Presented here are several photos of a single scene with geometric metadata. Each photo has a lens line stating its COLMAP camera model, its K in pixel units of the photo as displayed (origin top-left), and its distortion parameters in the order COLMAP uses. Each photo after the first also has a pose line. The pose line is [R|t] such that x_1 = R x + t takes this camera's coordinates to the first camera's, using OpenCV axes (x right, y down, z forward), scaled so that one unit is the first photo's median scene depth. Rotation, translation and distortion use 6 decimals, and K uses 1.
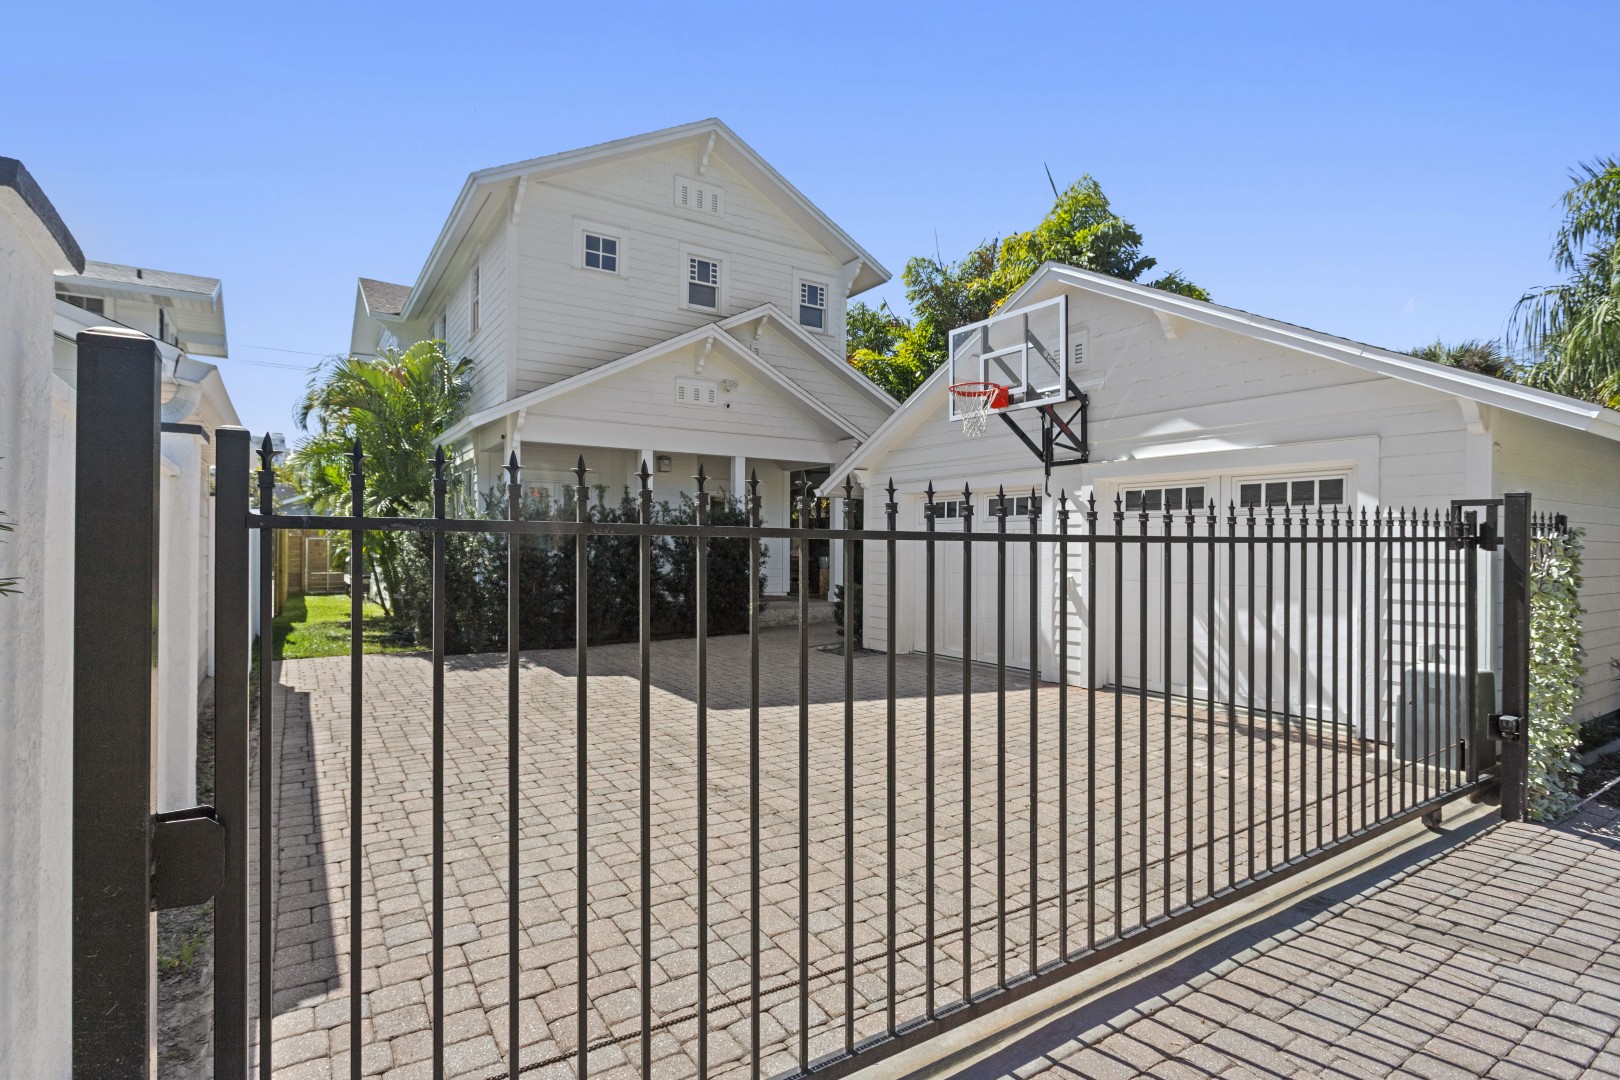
lens RADIAL K [[797.0, 0, 811.5], [0, 797.0, 540.3], [0, 0, 1]] dist [-0.003660, -0.000316]
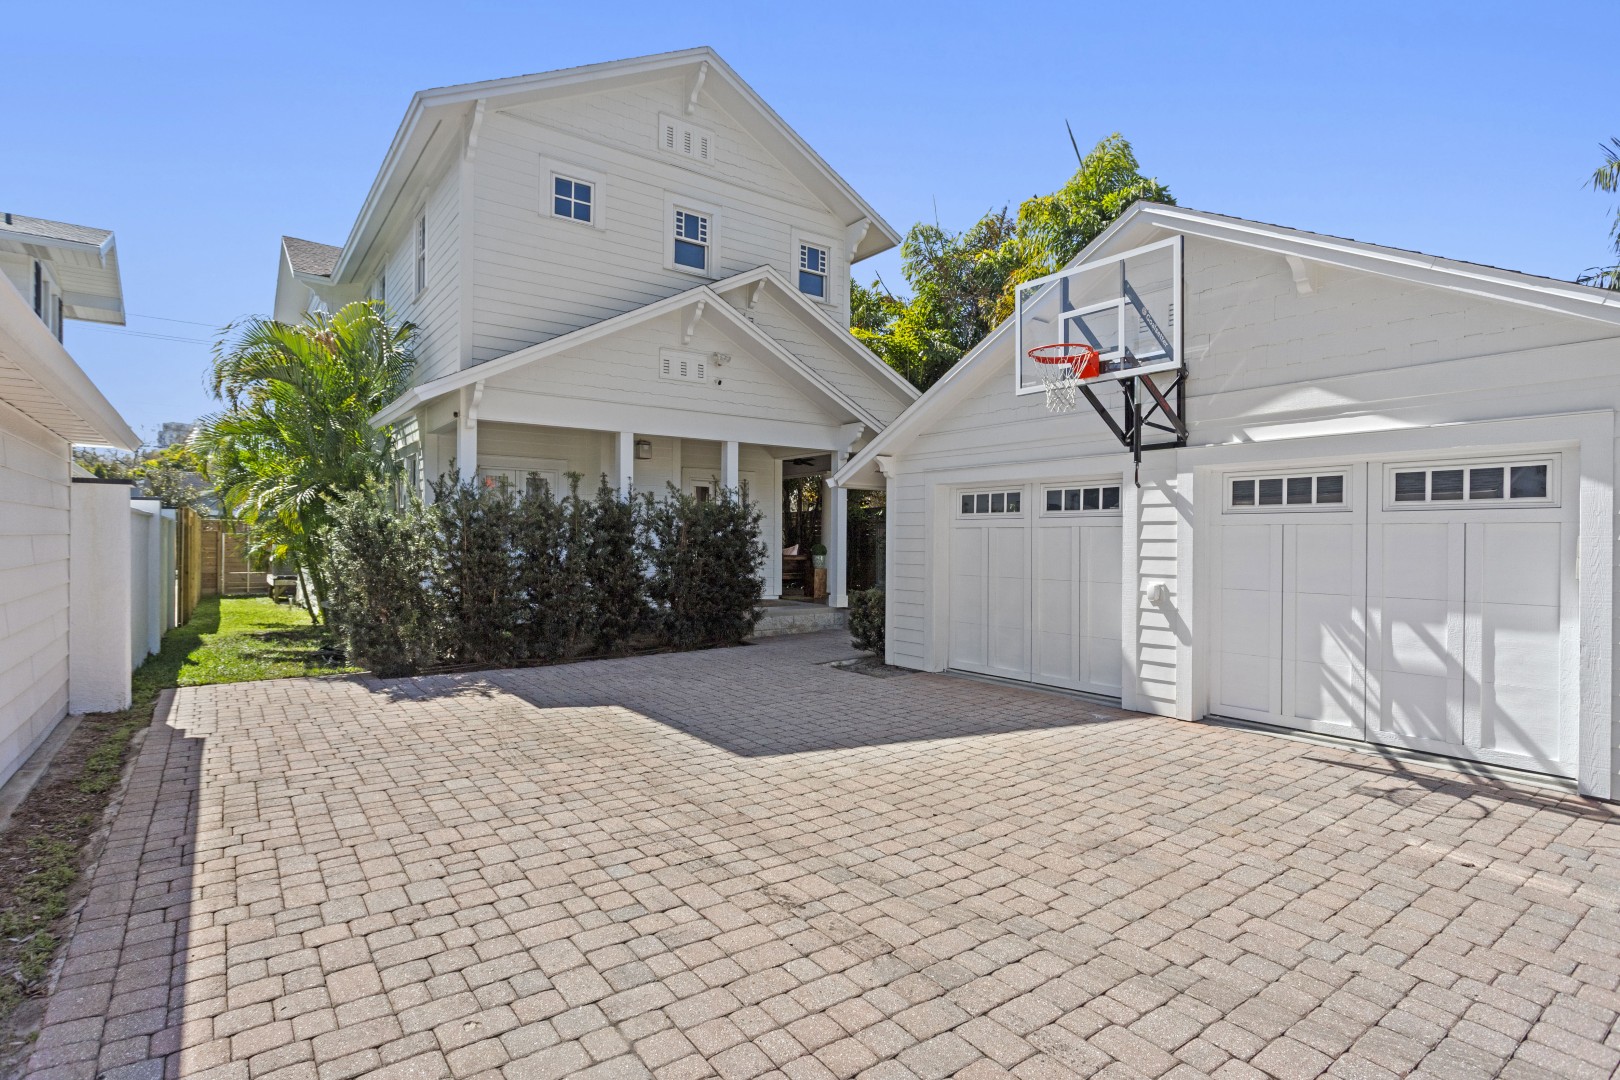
lens RADIAL K [[797.0, 0, 807.3], [0, 797.0, 537.2], [0, 0, 1]] dist [-0.003660, -0.000316]
pose [[0.998354, 0.000455, 0.057346, -0.064033], [-0.000679, 0.999992, 0.003897, -0.004350], [-0.057344, -0.003930, 0.998347, 0.138543]]
